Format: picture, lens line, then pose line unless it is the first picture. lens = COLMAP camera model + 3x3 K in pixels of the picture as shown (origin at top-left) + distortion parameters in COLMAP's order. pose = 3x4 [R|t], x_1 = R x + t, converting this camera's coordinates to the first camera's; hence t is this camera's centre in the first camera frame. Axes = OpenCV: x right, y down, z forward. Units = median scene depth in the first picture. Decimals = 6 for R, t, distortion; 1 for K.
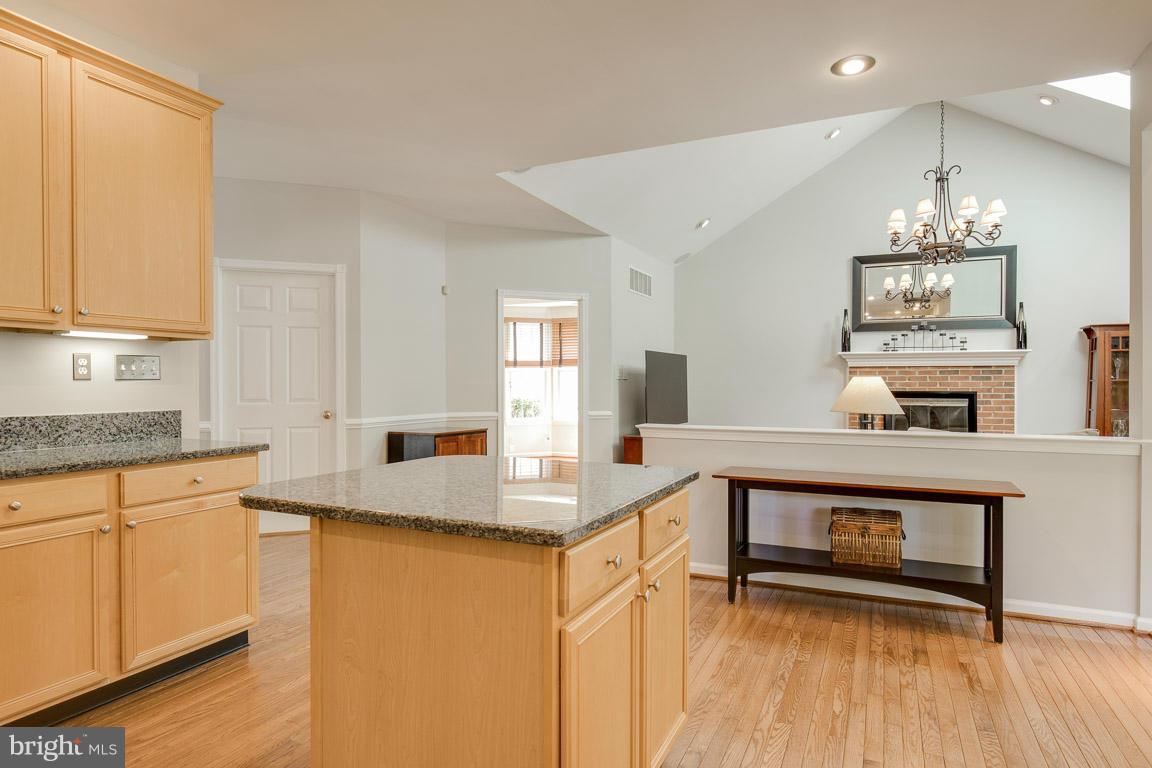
lens RADIAL K [[659.9, 0, 569.3], [0, 659.9, 384.8], [0, 0, 1]] dist [0.001389, 0.002084]
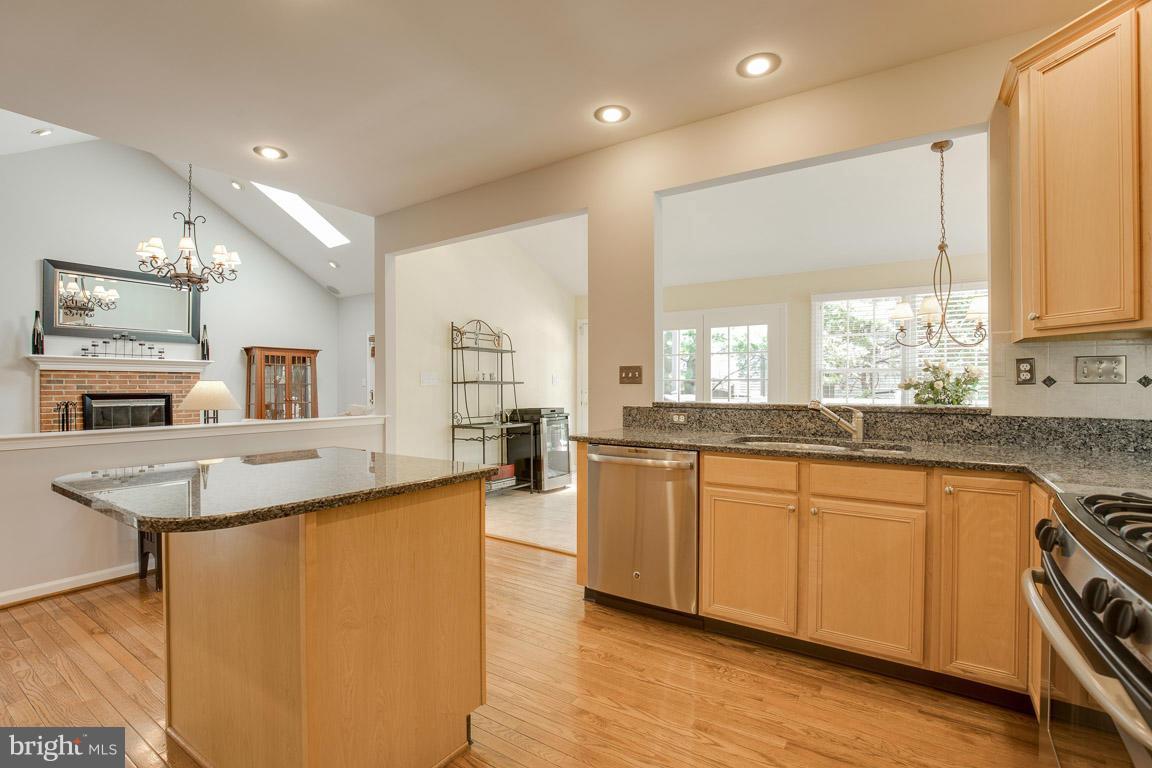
lens RADIAL K [[549.2, 0, 578.6], [0, 549.2, 387.3], [0, 0, 1]] dist [-0.027105, 0.002041]
pose [[0.136440, -0.004233, 0.990639, -0.284991], [0.004269, 0.999984, 0.003685, -0.000620], [-0.990639, 0.003726, 0.136456, 0.108511]]
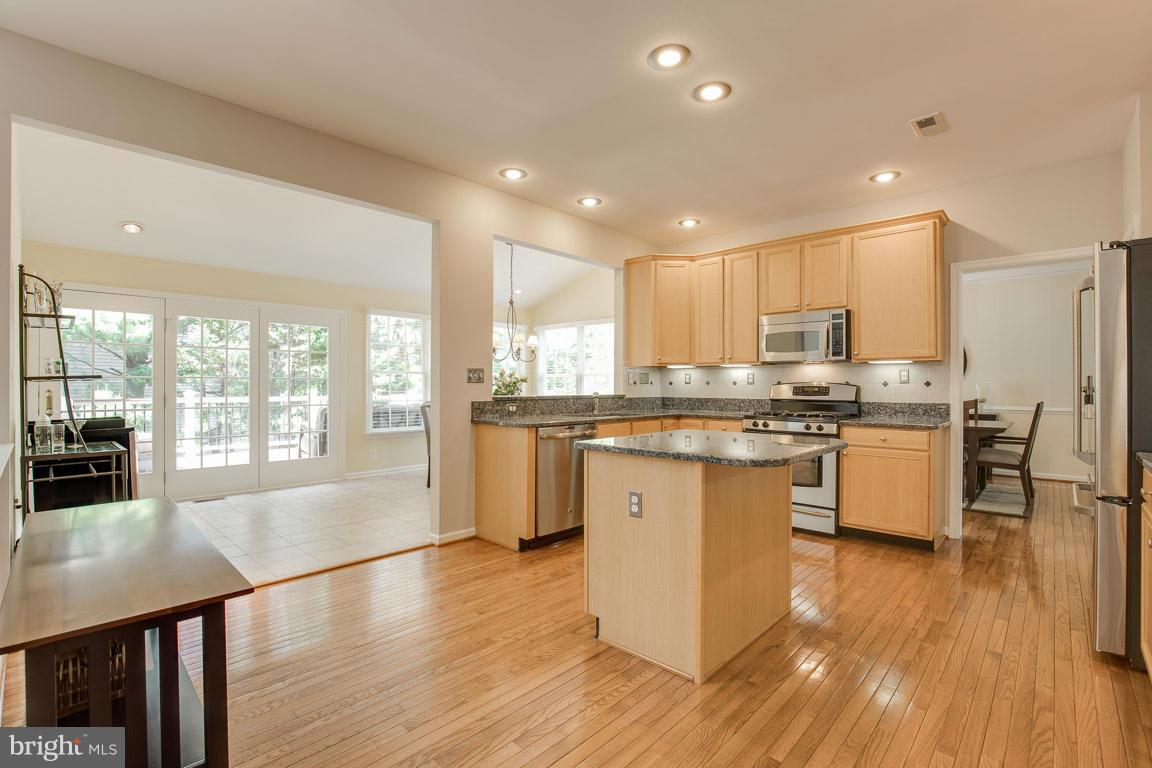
lens RADIAL K [[521.0, 0, 583.8], [0, 521.0, 384.4], [0, 0, 1]] dist [-0.028643, 0.001939]
pose [[-0.960158, -0.001960, 0.279452, -0.049390], [-0.001309, 0.999996, 0.002517, -0.001432], [-0.279456, 0.002051, -0.960156, 0.678780]]
